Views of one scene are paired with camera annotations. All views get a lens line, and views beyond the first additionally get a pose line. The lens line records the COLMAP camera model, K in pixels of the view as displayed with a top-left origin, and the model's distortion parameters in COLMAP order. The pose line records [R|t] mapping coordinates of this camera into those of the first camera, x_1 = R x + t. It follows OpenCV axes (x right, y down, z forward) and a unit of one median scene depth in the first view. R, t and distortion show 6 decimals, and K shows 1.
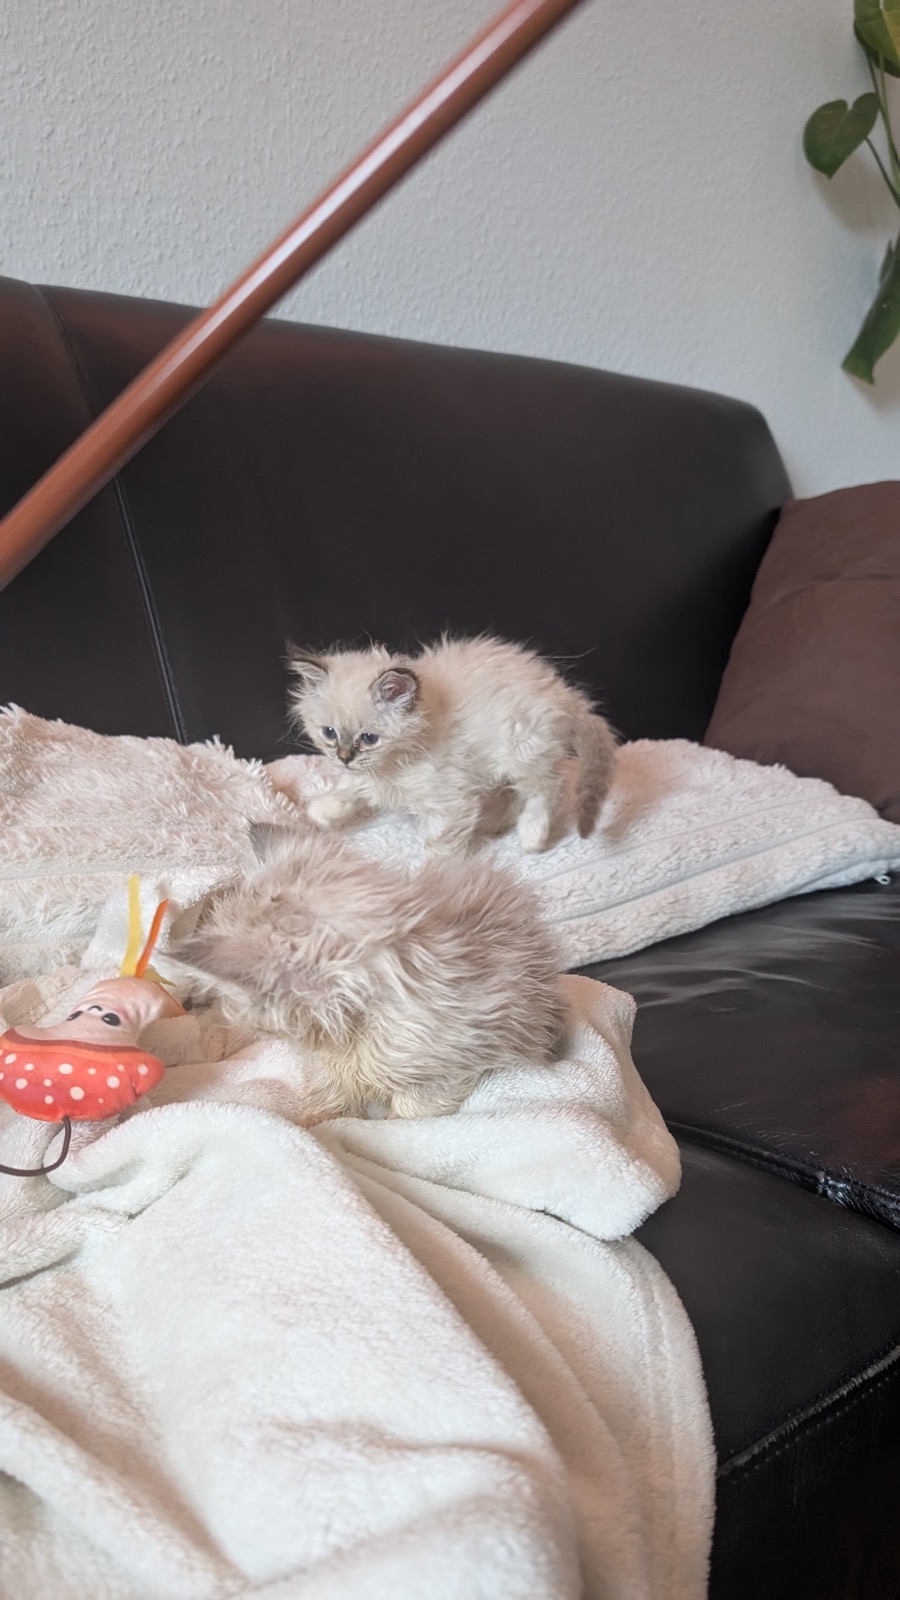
lens RADIAL K [[1183.4, 0, 450.0], [0, 1183.4, 800.0], [0, 0, 1]] dist [0.004676, -0.027488]
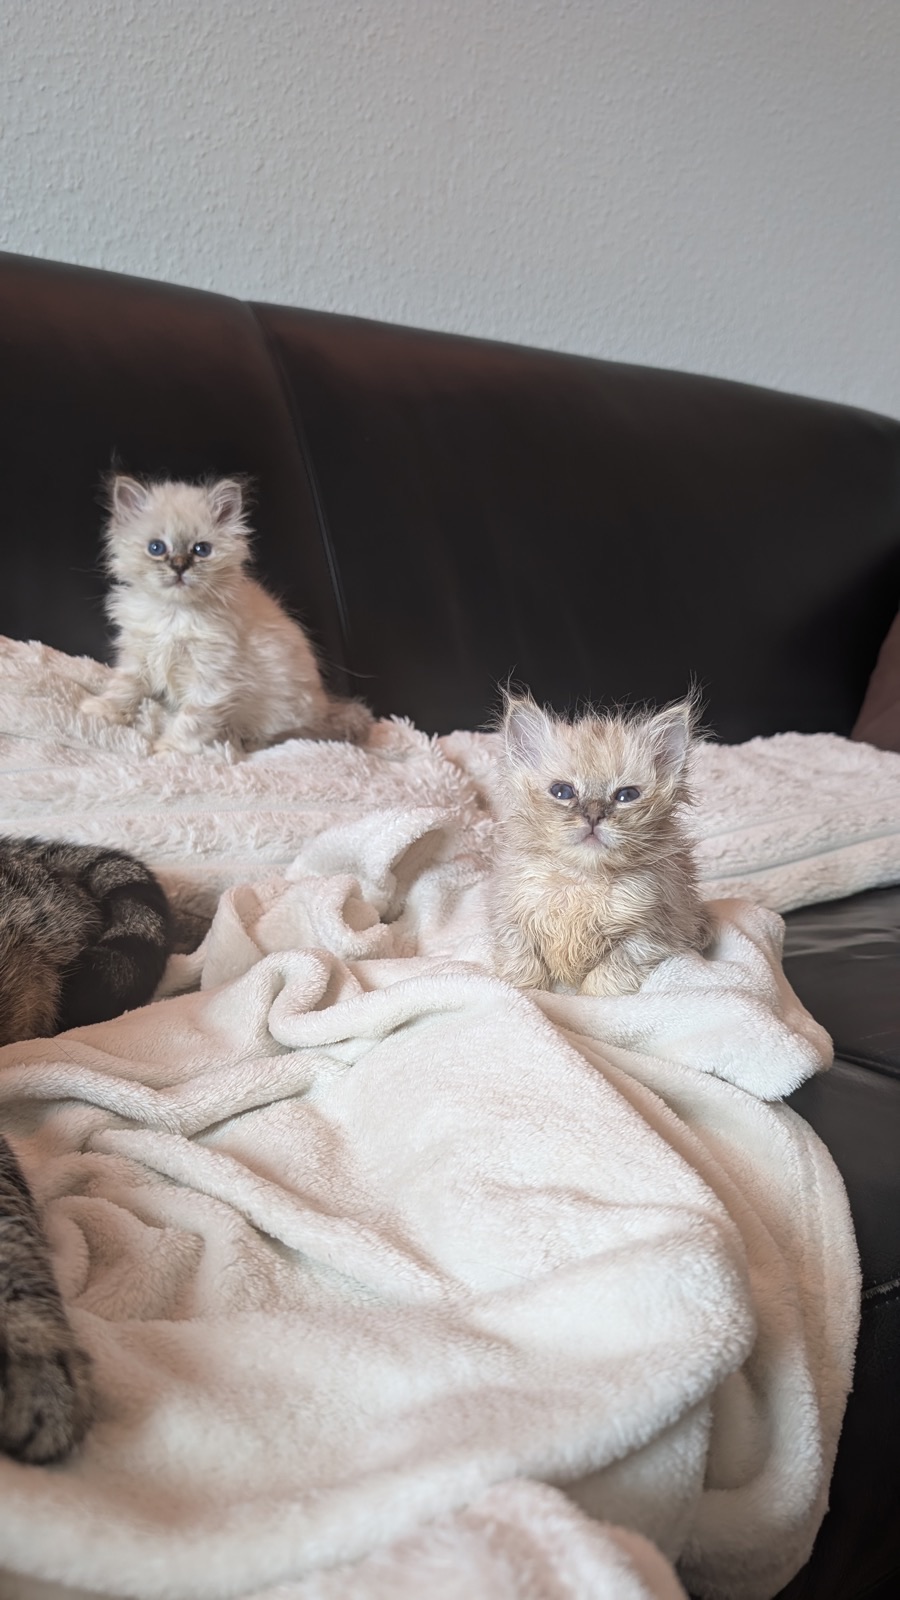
lens RADIAL K [[1233.6, 0, 452.4], [0, 1233.6, 791.0], [0, 0, 1]] dist [-0.012026, -0.005133]
pose [[0.994919, 0.036760, -0.093731, -0.030269], [-0.040889, 0.998259, -0.042515, 0.058331], [0.092005, 0.046132, 0.994689, -0.099503]]
